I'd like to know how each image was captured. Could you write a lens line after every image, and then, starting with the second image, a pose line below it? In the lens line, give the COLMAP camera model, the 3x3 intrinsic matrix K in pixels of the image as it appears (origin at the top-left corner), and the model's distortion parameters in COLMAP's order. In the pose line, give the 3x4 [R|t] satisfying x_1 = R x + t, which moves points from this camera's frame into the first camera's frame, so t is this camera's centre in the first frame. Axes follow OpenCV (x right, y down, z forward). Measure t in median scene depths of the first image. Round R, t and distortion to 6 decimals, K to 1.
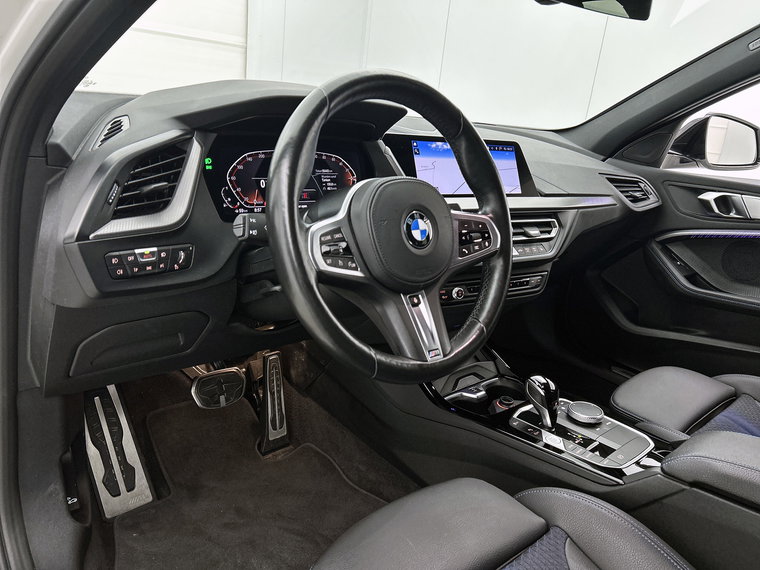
lens RADIAL K [[581.6, 0, 380.0], [0, 581.6, 285.0], [0, 0, 1]] dist [0.005885, -0.004473]
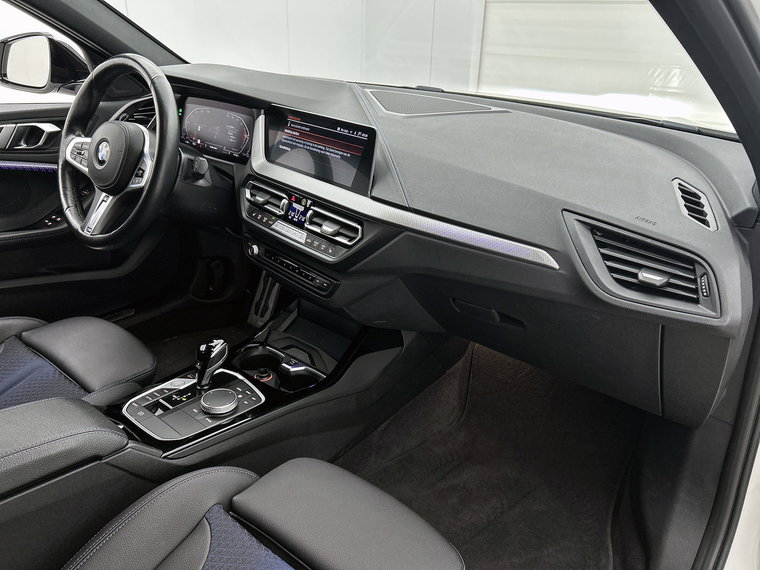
lens RADIAL K [[581.6, 0, 380.0], [0, 581.6, 285.0], [0, 0, 1]] dist [0.005885, -0.004473]
pose [[0.160472, 0.330593, -0.930030, 1.346448], [-0.313787, 0.910447, 0.269489, -0.329427], [0.935834, 0.248586, 0.249837, 1.045130]]
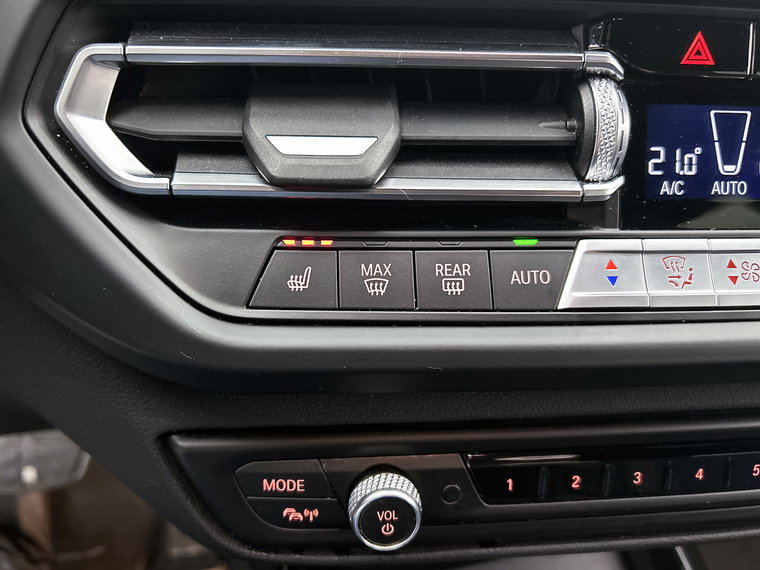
lens RADIAL K [[650.0, 0, 380.0], [0, 650.0, 285.0], [0, 0, 1]] dist [-0.002202, -0.006301]
pose [[0.876979, 0.167679, -0.450324, 0.223304], [-0.089424, 0.977721, 0.189908, -0.086847], [0.472135, -0.126276, 0.872435, 0.922788]]
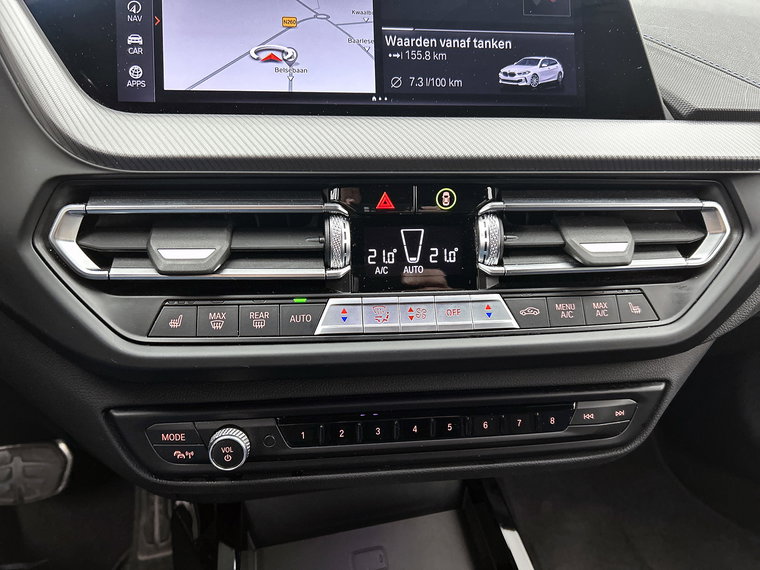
lens RADIAL K [[581.6, 0, 380.0], [0, 581.6, 285.0], [0, 0, 1]] dist [0.005885, -0.004473]
pose [[0.895232, 0.109570, -0.431920, 0.346379], [-0.076712, 0.992722, 0.092836, -0.107824], [0.438948, -0.049976, 0.897122, 0.843022]]
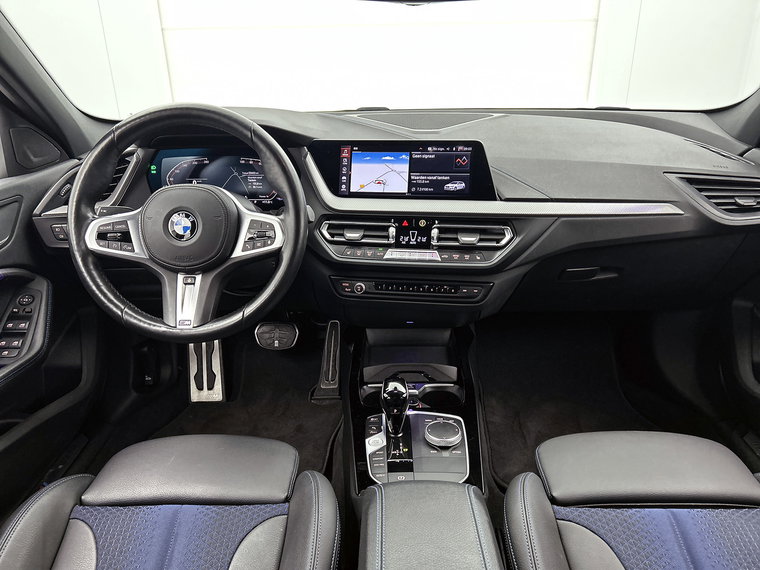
lens RADIAL K [[580.7, 0, 392.4], [0, 580.7, 283.0], [0, 0, 1]] dist [0.001575, -0.000368]
pose [[0.729373, 0.150138, -0.667438, 0.964794], [-0.118788, 0.988595, 0.092571, -0.110454], [0.673724, 0.011765, 0.738890, 0.273768]]
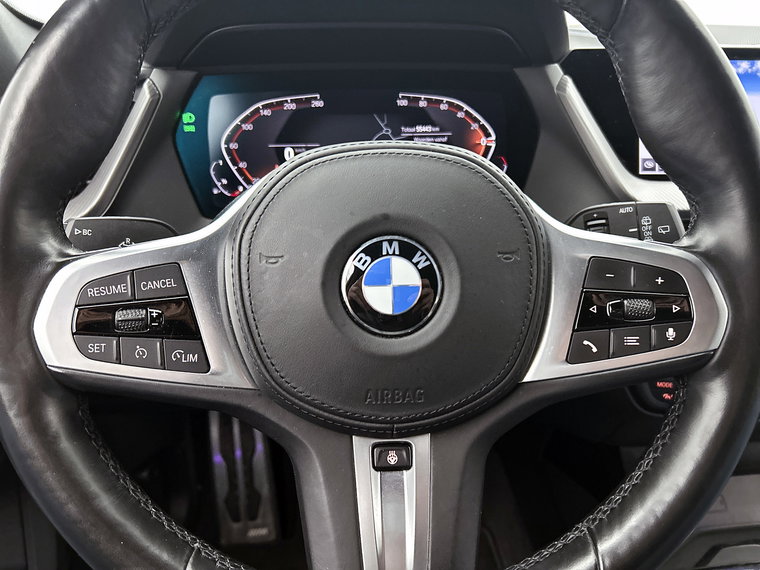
lens RADIAL K [[581.6, 0, 380.0], [0, 581.6, 285.0], [0, 0, 1]] dist [0.005885, -0.004473]
pose [[0.778574, 0.137636, -0.612274, 0.217262], [-0.098447, 0.990360, 0.097442, -0.098485], [0.619783, -0.015589, 0.784619, 0.532490]]
